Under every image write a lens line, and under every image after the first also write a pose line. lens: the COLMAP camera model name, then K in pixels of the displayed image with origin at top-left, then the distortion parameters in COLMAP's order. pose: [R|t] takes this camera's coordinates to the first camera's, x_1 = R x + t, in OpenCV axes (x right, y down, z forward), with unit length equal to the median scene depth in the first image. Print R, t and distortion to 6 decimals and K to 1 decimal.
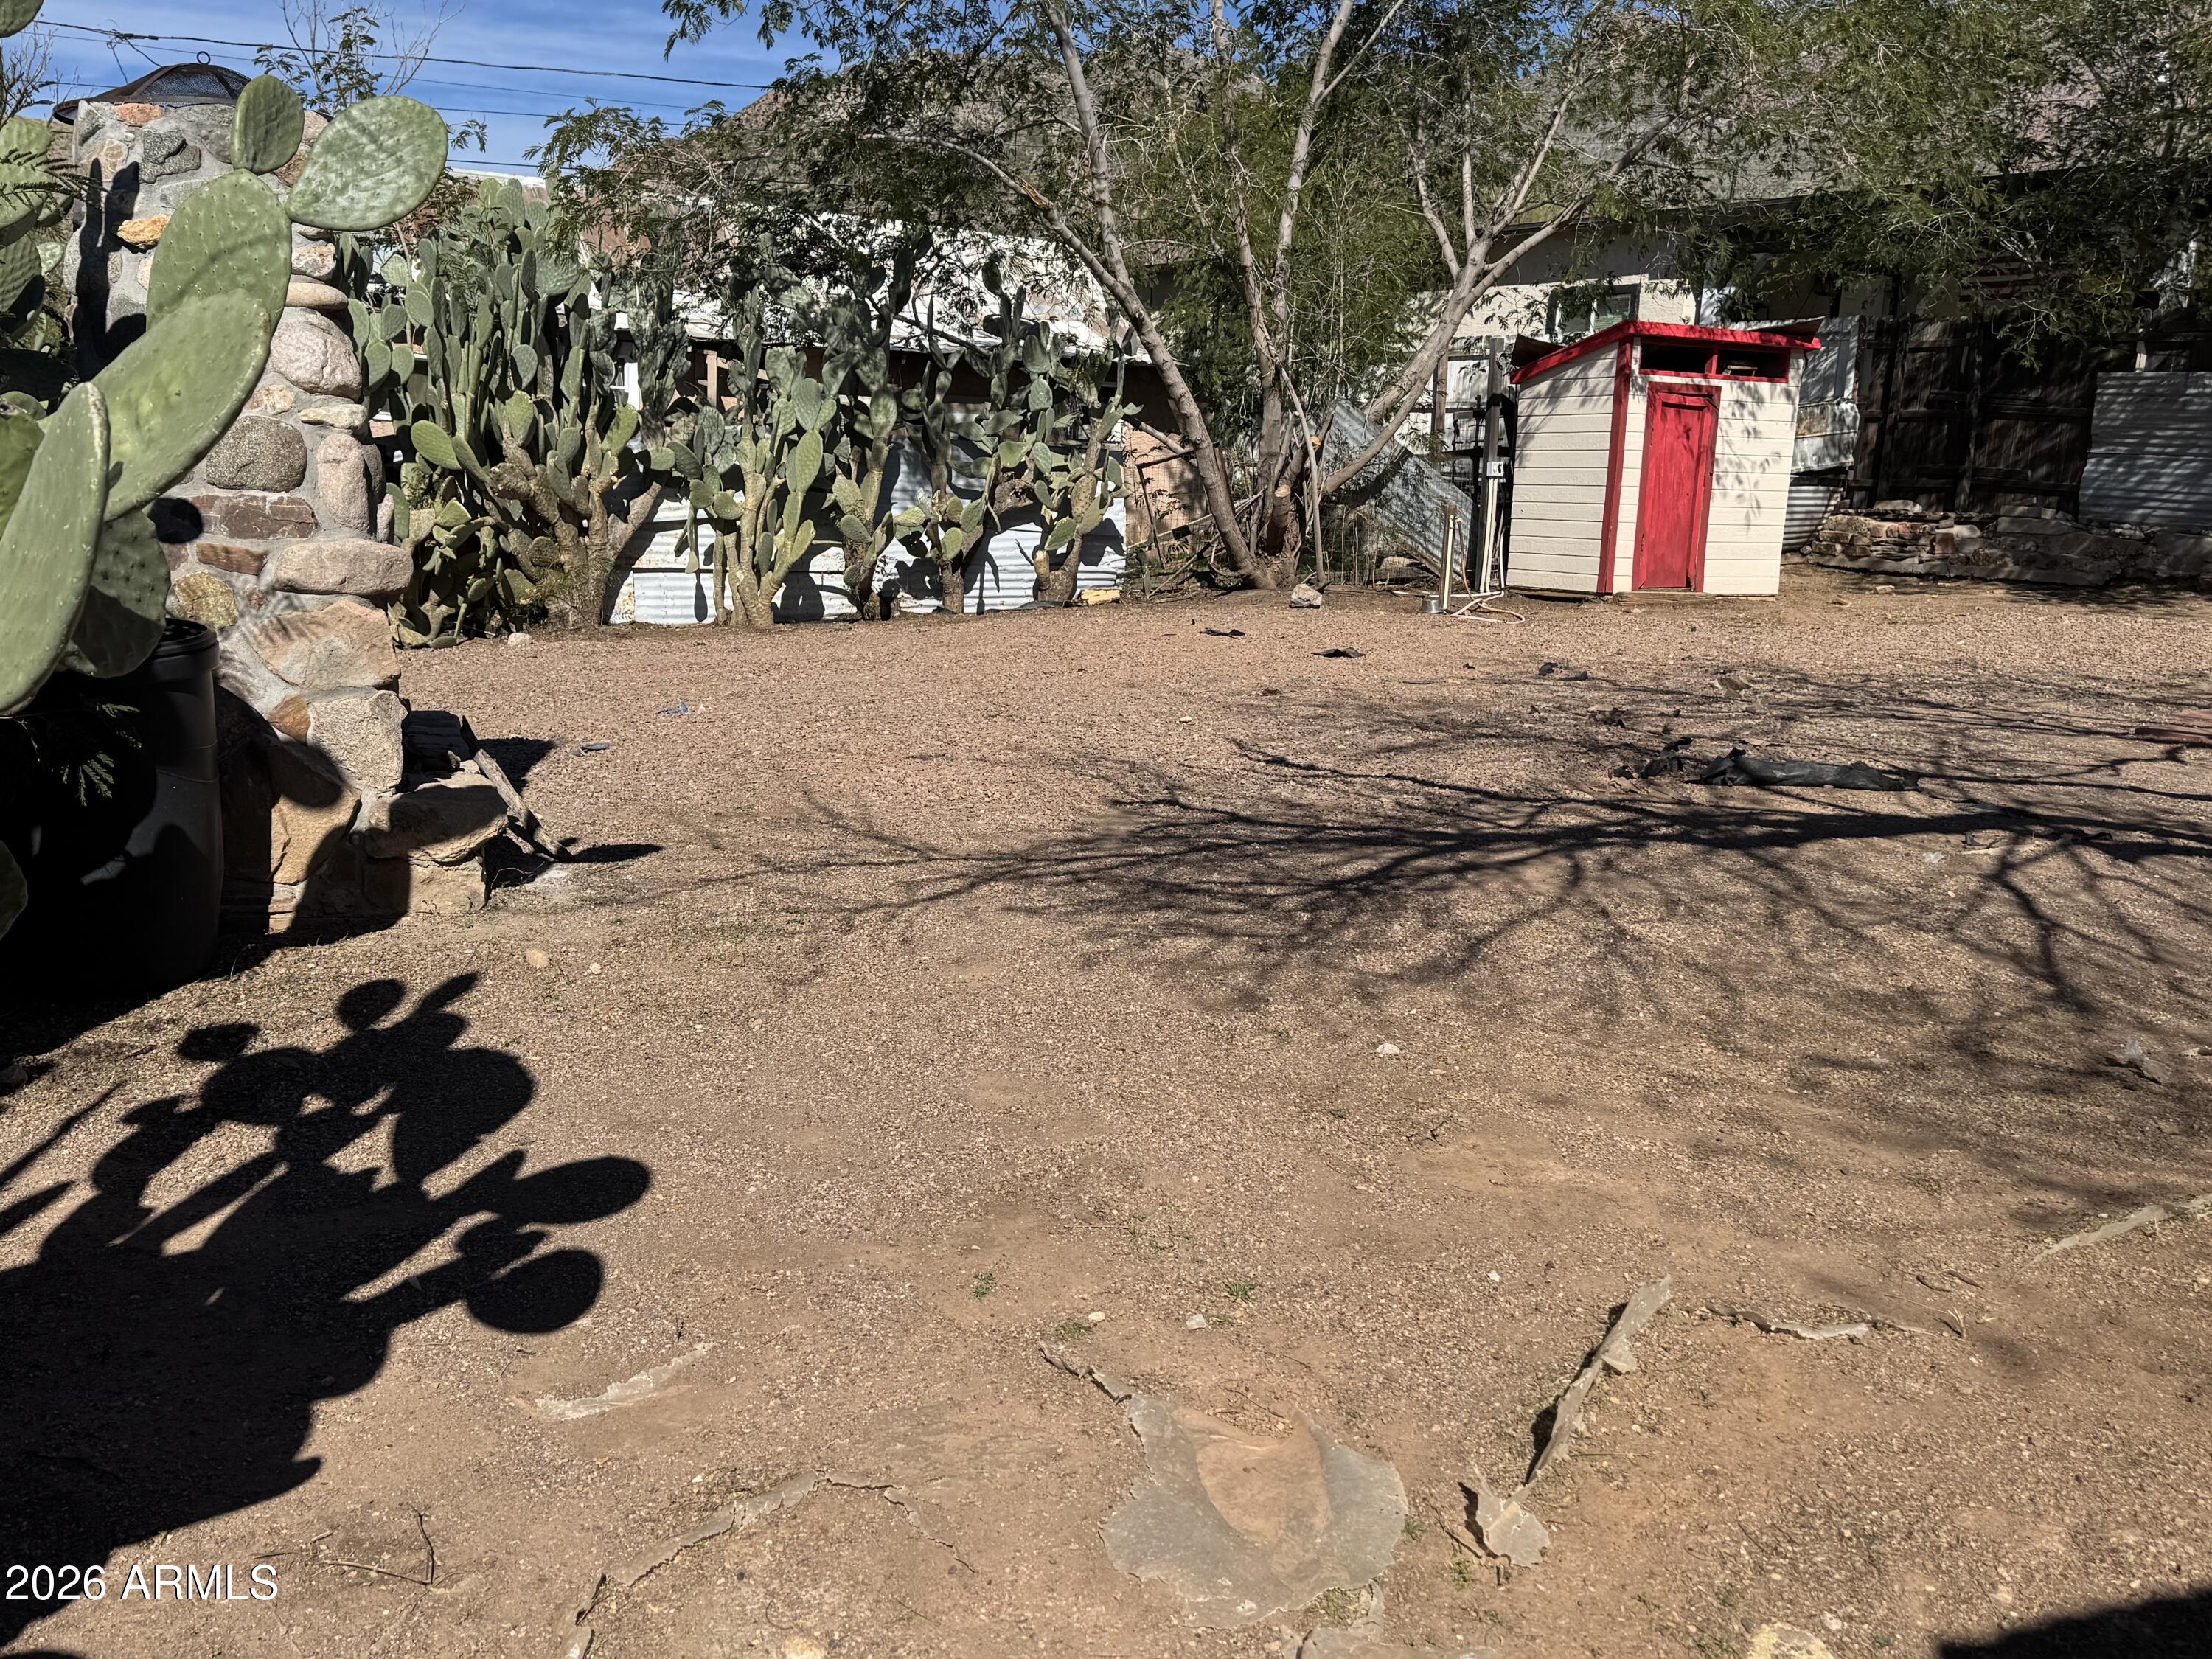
lens RADIAL K [[2103.7, 0, 1106.0], [0, 2103.7, 892.1], [0, 0, 1]] dist [-0.008060, -0.007358]
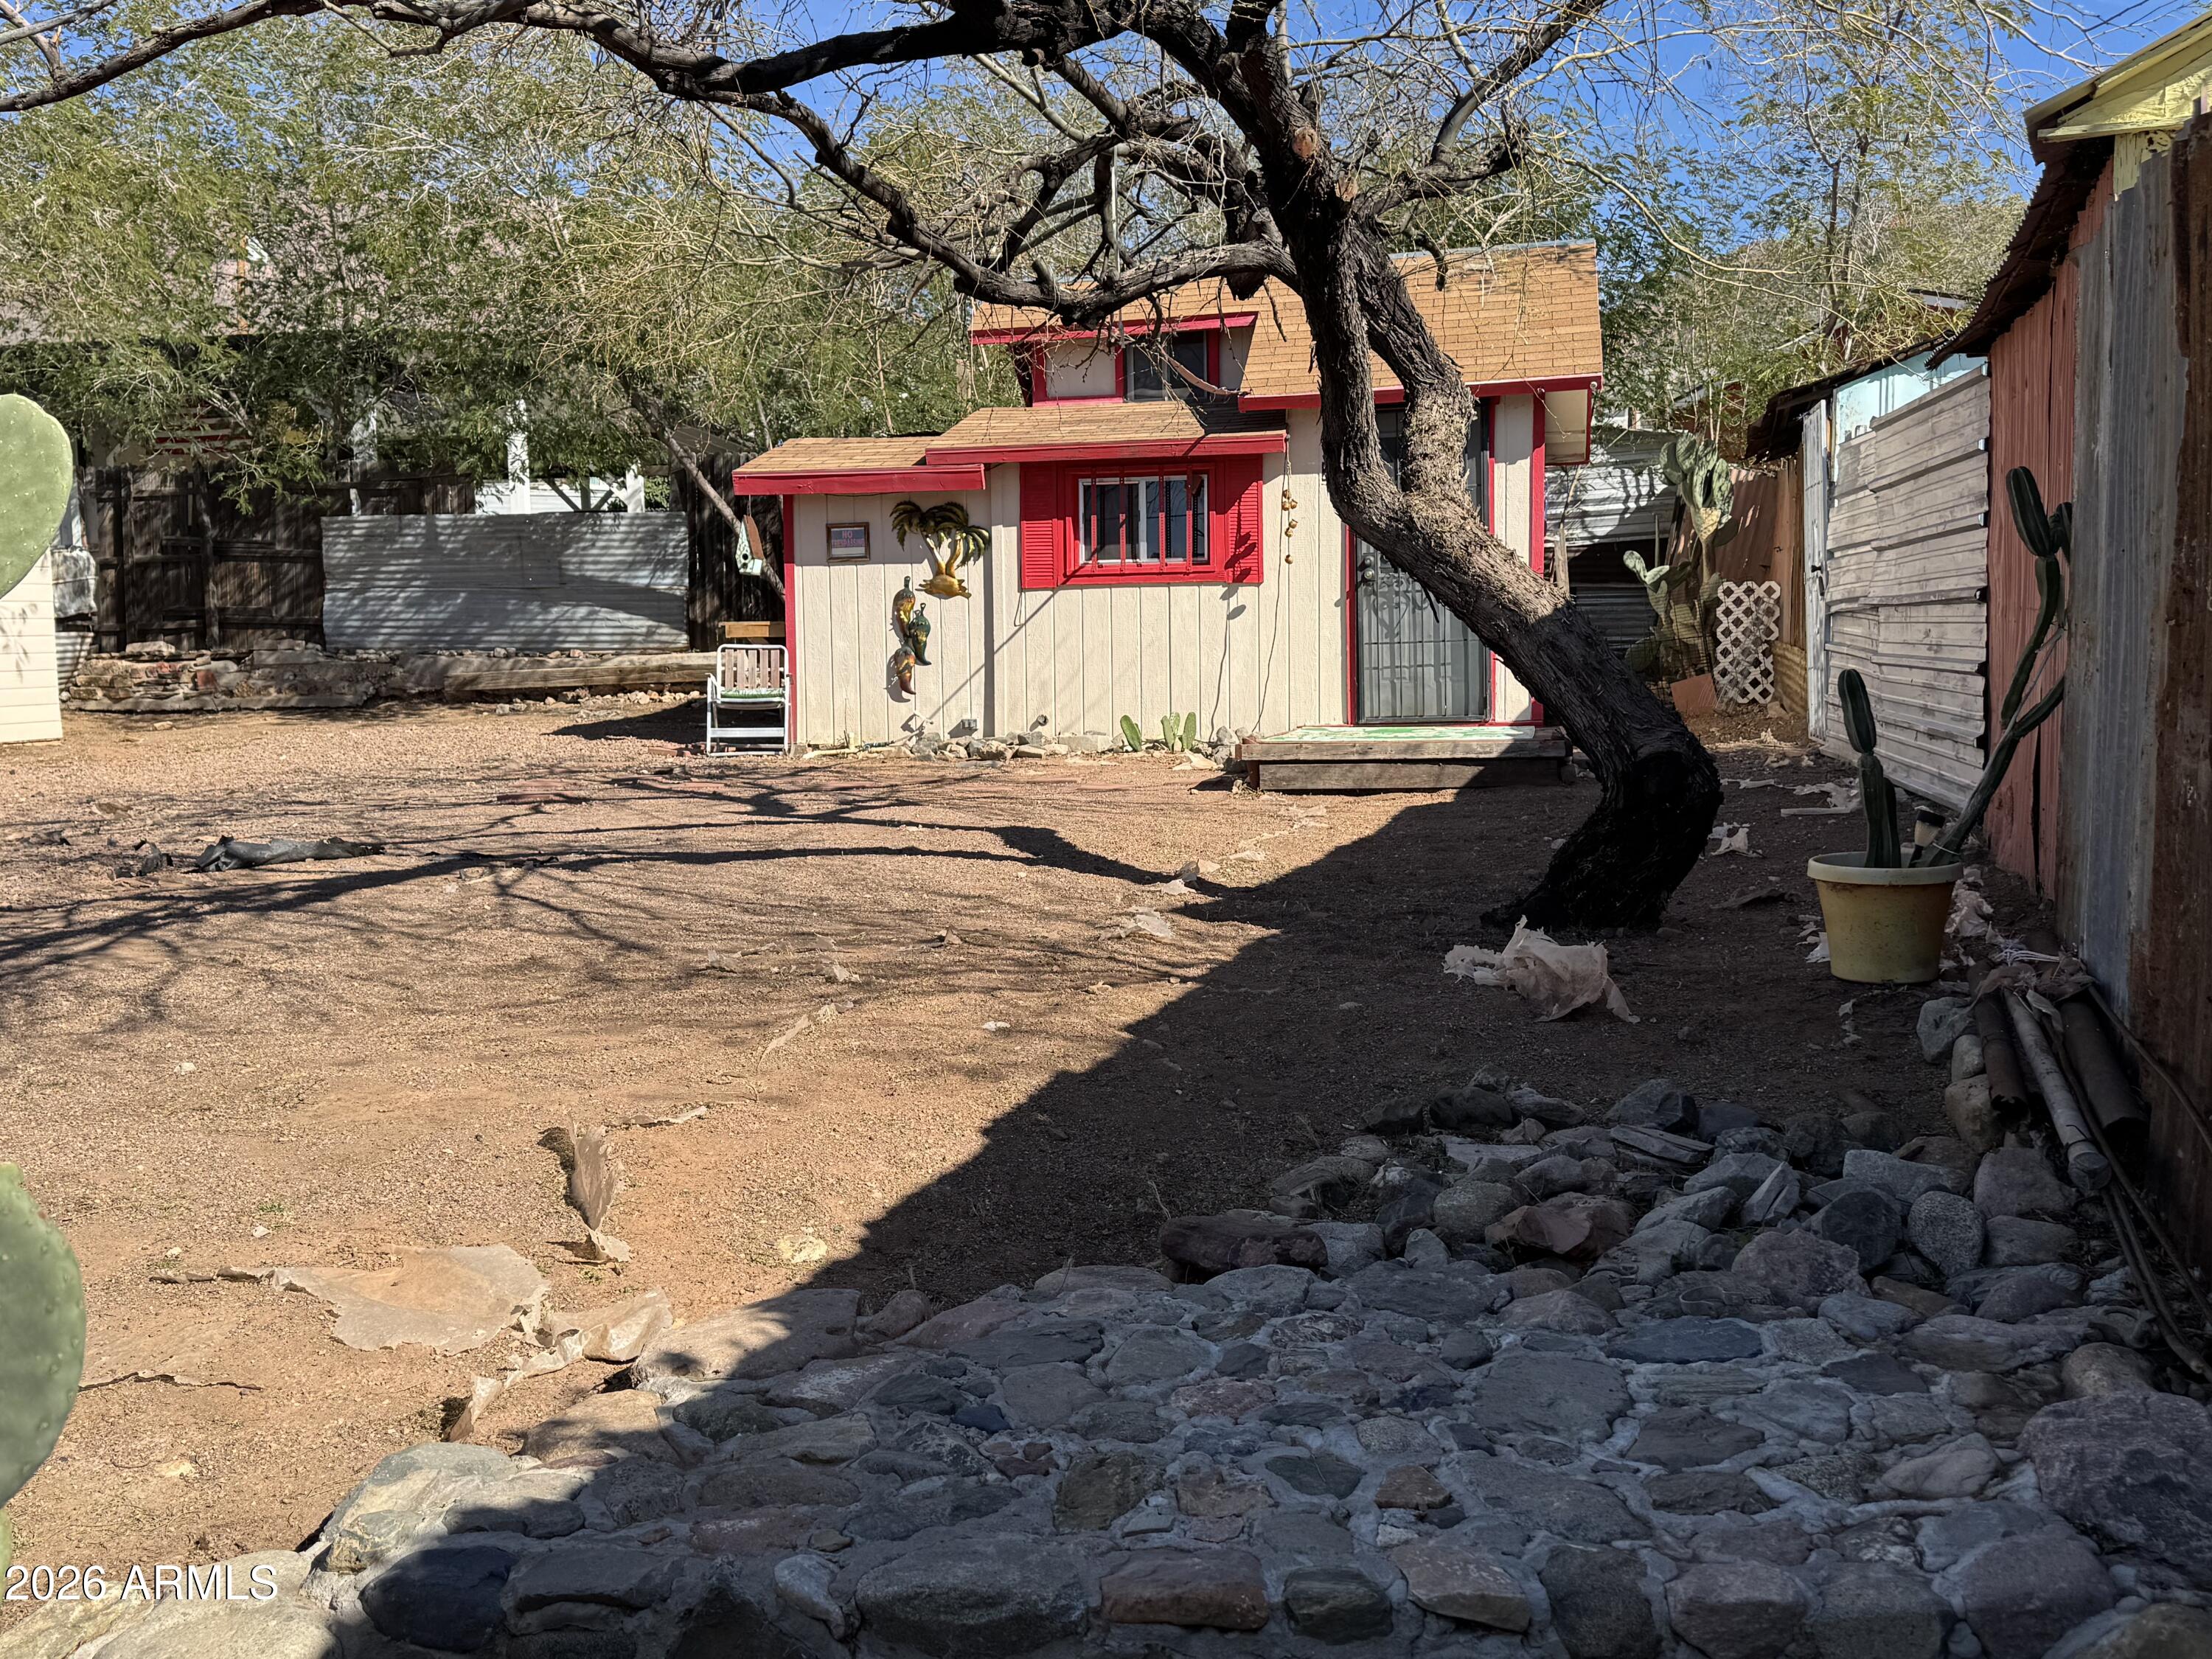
lens RADIAL K [[2099.6, 0, 1106.0], [0, 2099.6, 829.5], [0, 0, 1]] dist [0.135044, -0.006288]
pose [[0.669993, -0.129062, 0.731063, -0.099392], [0.206780, 0.978243, -0.016807, 0.019856], [-0.712988, 0.162430, 0.682103, -0.046899]]
